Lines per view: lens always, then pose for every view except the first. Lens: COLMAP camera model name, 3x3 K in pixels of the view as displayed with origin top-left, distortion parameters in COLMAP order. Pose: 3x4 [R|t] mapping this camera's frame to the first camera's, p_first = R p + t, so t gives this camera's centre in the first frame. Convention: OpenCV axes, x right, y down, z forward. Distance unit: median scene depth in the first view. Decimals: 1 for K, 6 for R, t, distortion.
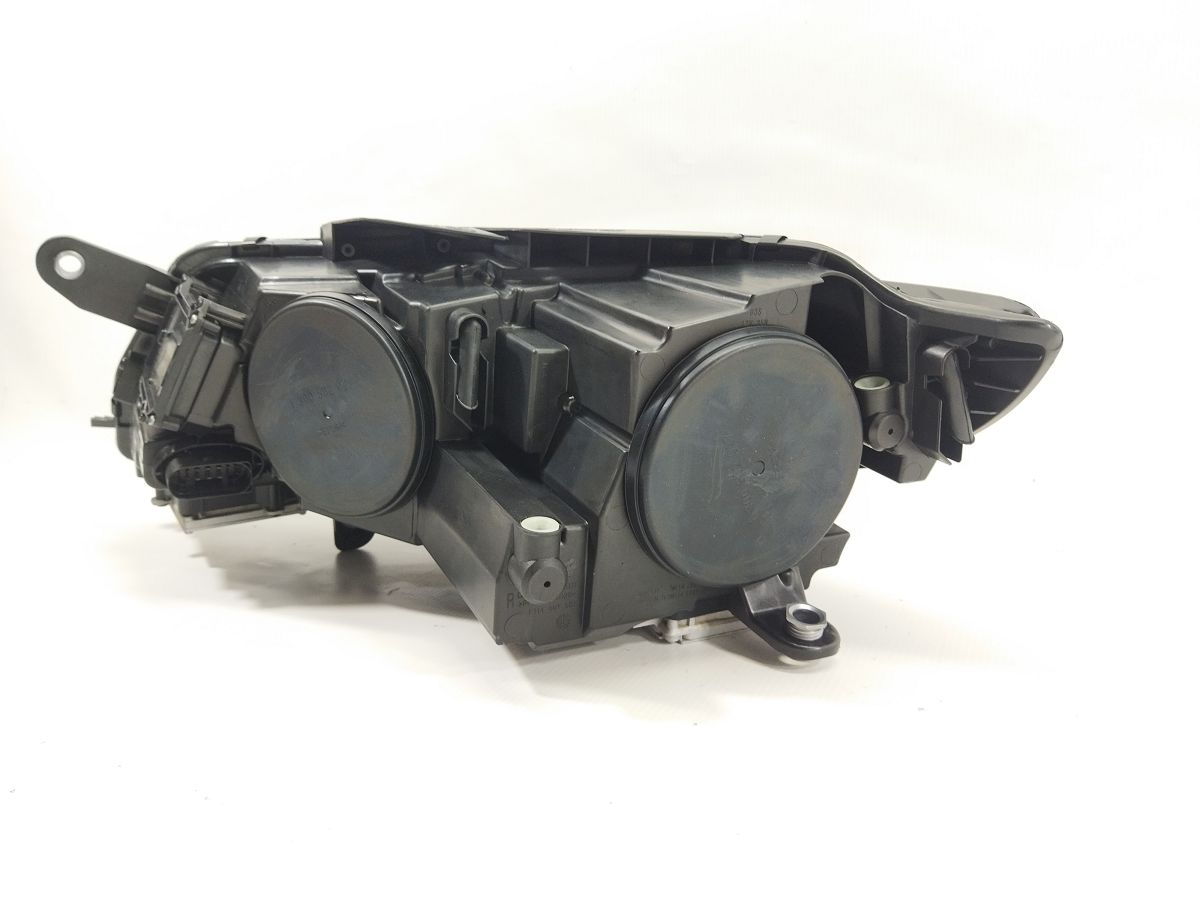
lens RADIAL K [[910.6, 0, 600.0], [0, 910.6, 450.0], [0, 0, 1]] dist [0.053205, -0.002679]
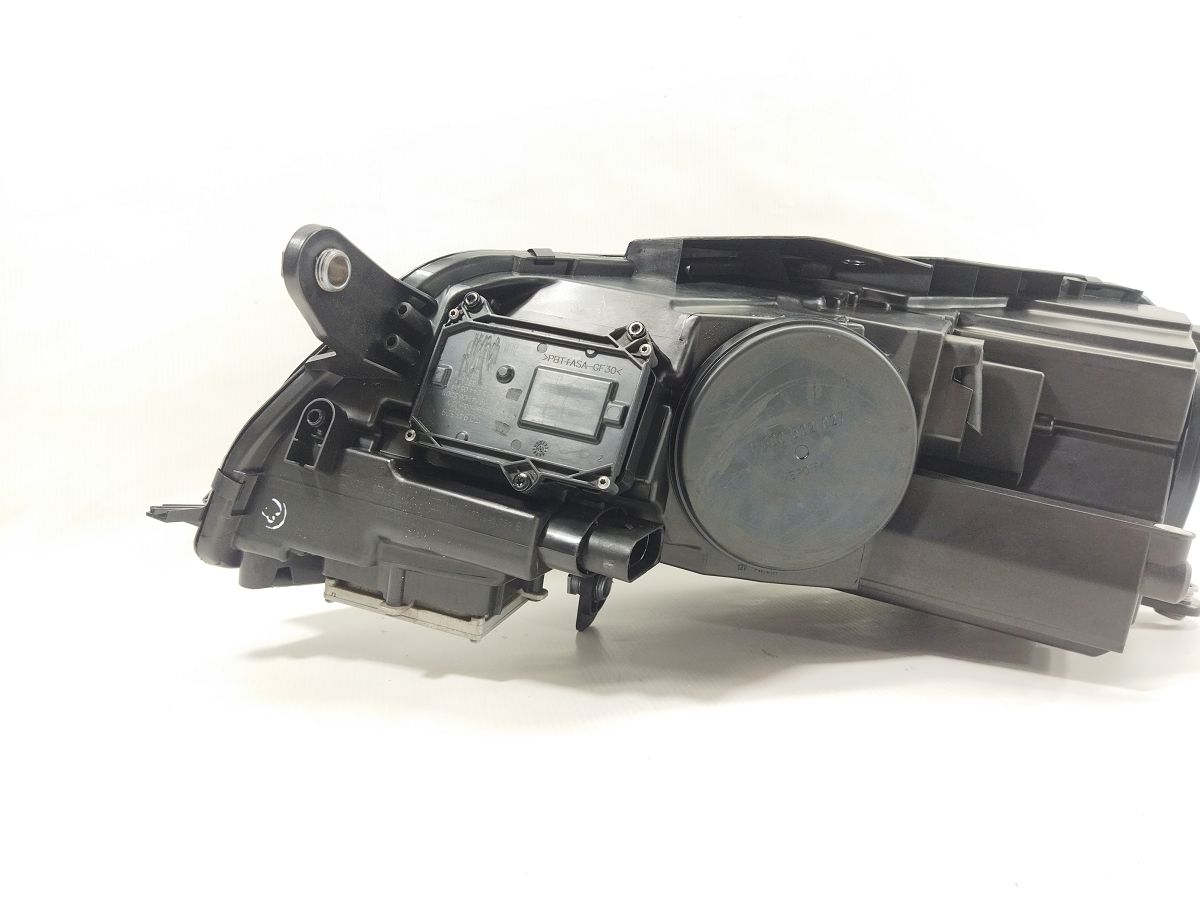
lens RADIAL K [[910.6, 0, 600.0], [0, 910.6, 450.0], [0, 0, 1]] dist [0.053205, -0.002679]
pose [[0.782638, -0.066211, 0.618945, -1.031319], [0.096459, 0.995216, -0.015506, -0.051002], [-0.614958, 0.071839, 0.785281, 0.449062]]
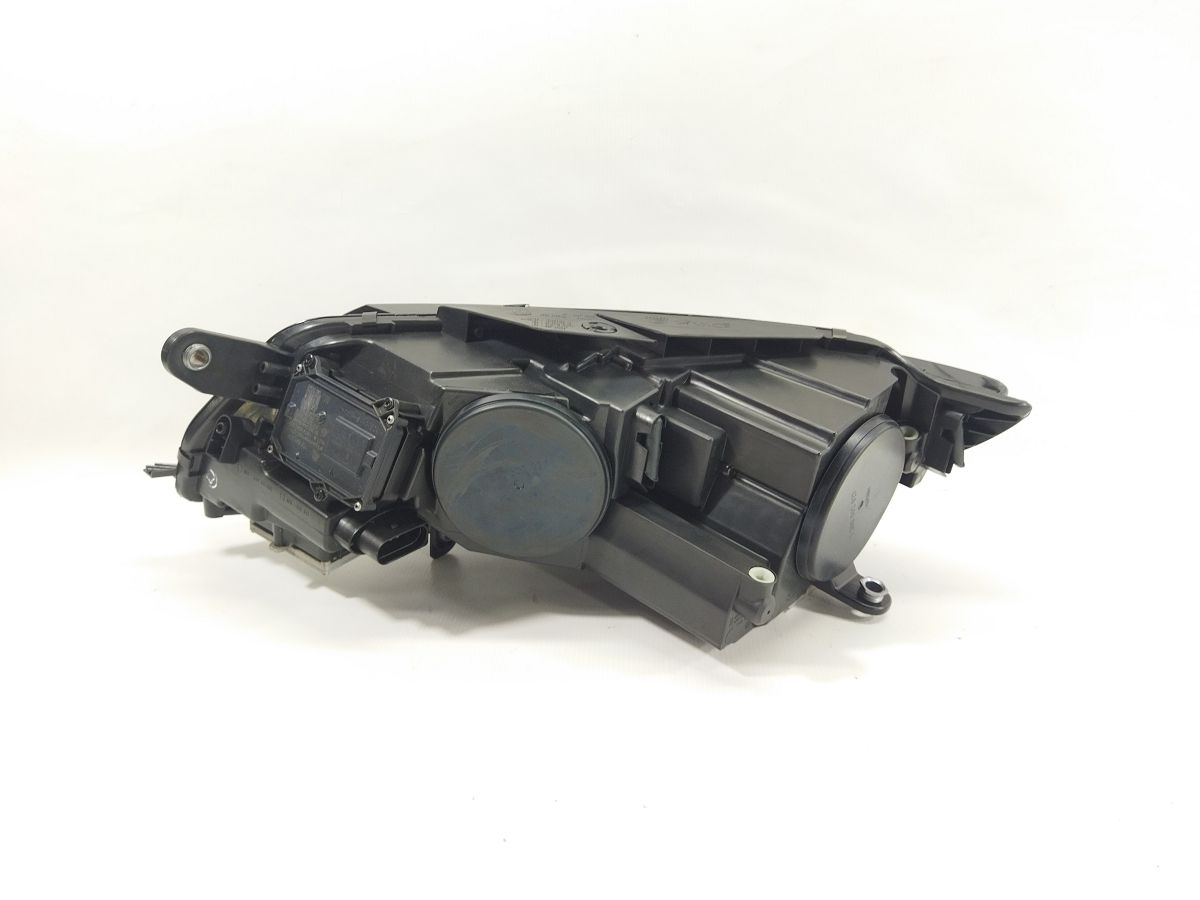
lens RADIAL K [[910.6, 0, 600.0], [0, 910.6, 450.0], [0, 0, 1]] dist [0.053205, -0.002679]
pose [[0.922744, -0.129456, 0.363022, -0.668731], [0.050824, 0.974548, 0.218343, -0.369569], [-0.382048, -0.183024, 0.905838, -0.172031]]
